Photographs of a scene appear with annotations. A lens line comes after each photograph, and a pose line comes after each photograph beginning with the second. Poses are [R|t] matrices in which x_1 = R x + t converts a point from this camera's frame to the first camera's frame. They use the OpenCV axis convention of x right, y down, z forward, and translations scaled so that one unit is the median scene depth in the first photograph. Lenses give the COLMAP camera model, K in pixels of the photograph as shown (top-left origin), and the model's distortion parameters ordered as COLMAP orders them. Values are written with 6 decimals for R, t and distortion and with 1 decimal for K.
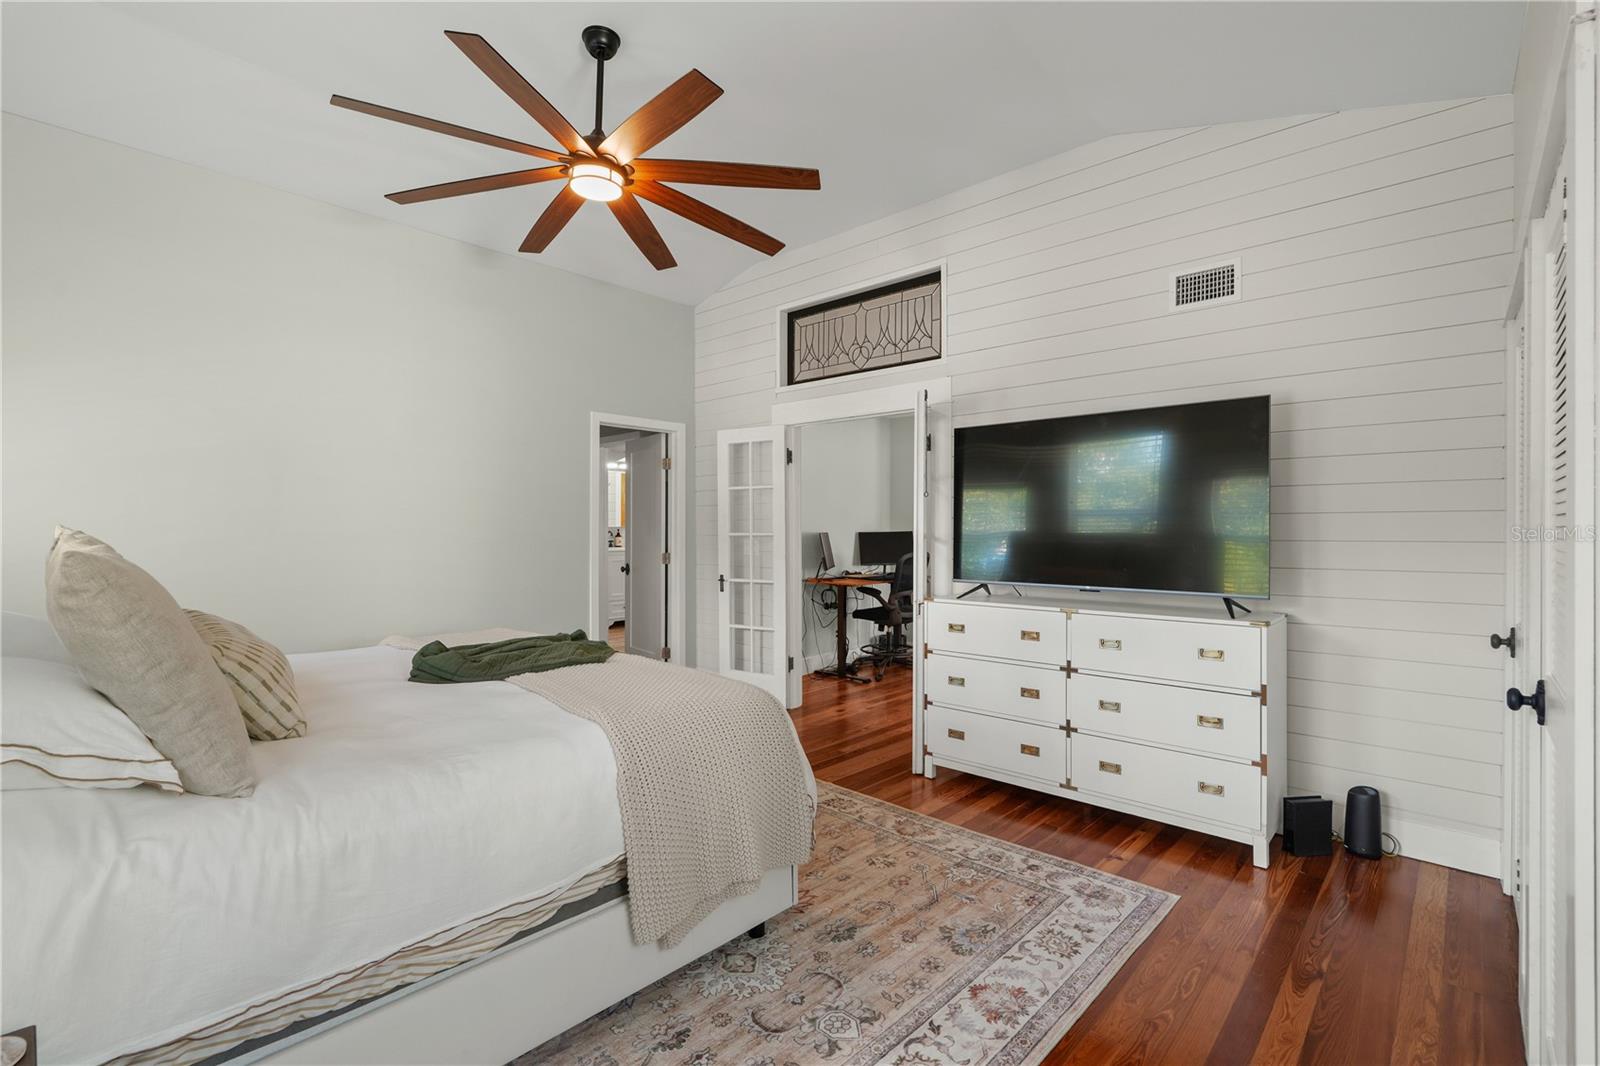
lens RADIAL K [[723.5, 0, 799.4], [0, 723.5, 530.4], [0, 0, 1]] dist [0.000229, -0.000106]
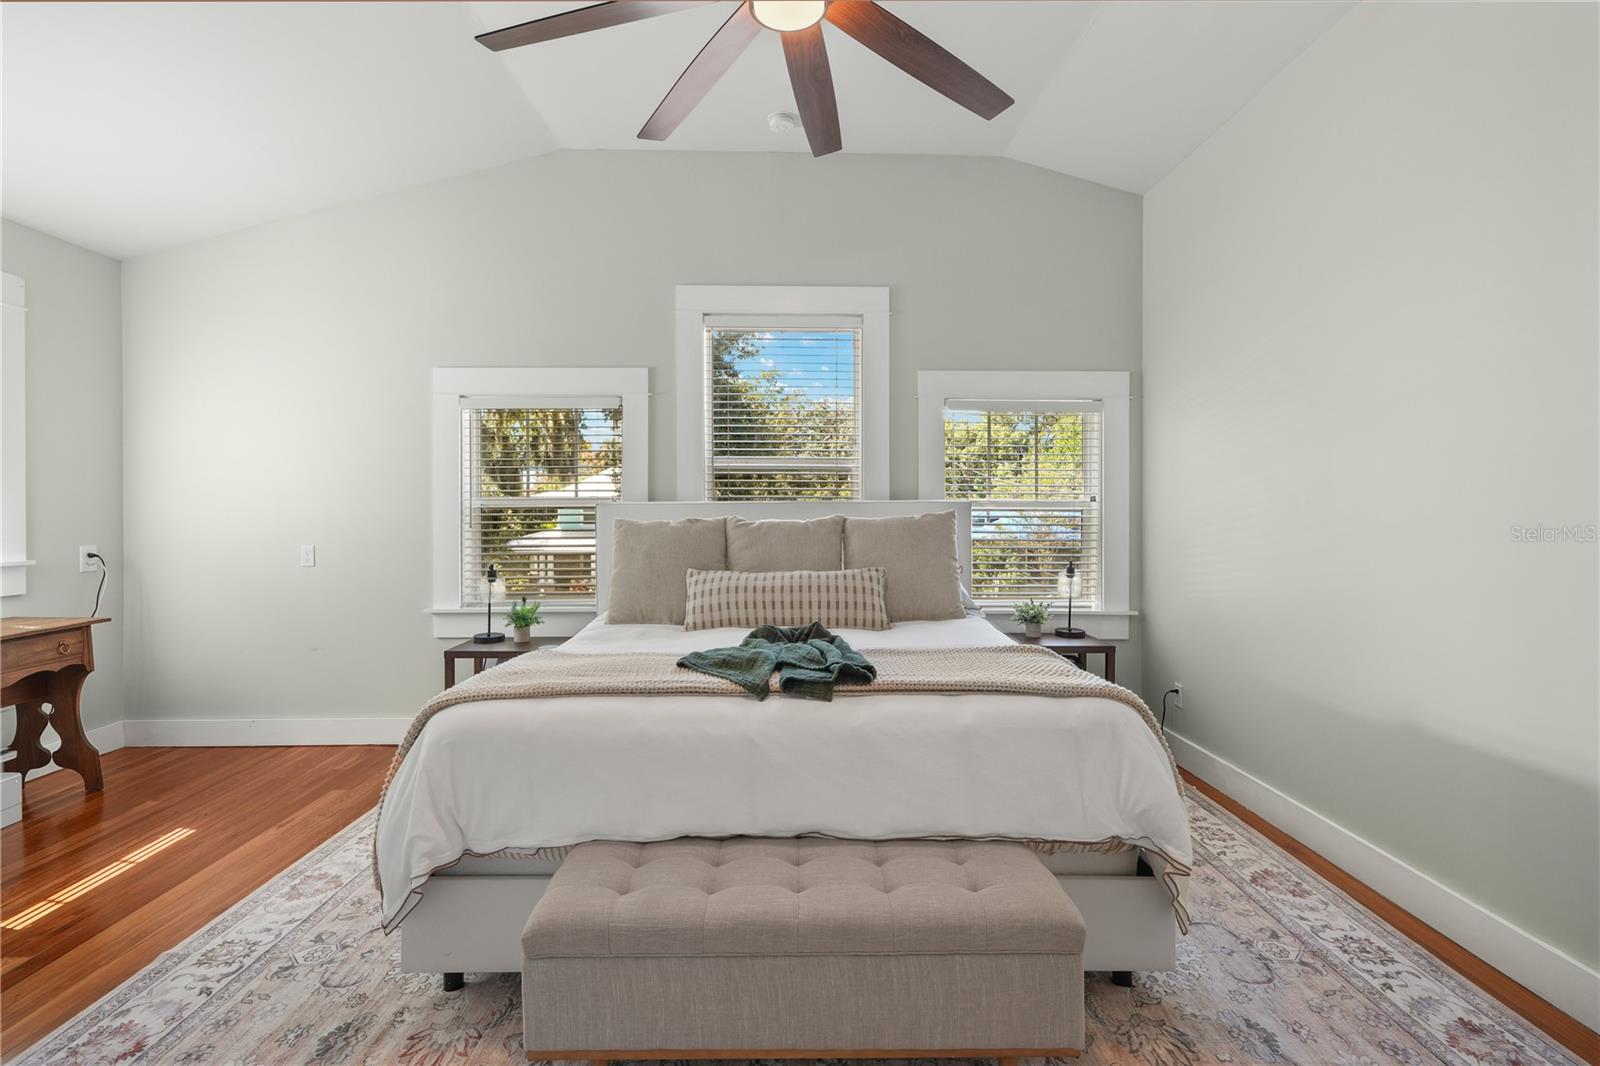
lens RADIAL K [[723.5, 0, 799.9], [0, 723.5, 524.3], [0, 0, 1]] dist [0.000229, -0.000106]
pose [[-0.718486, 0.007823, -0.695497, 0.268064], [-0.005107, 0.999850, 0.016521, -0.000129], [0.695522, 0.015422, -0.718339, 2.139991]]
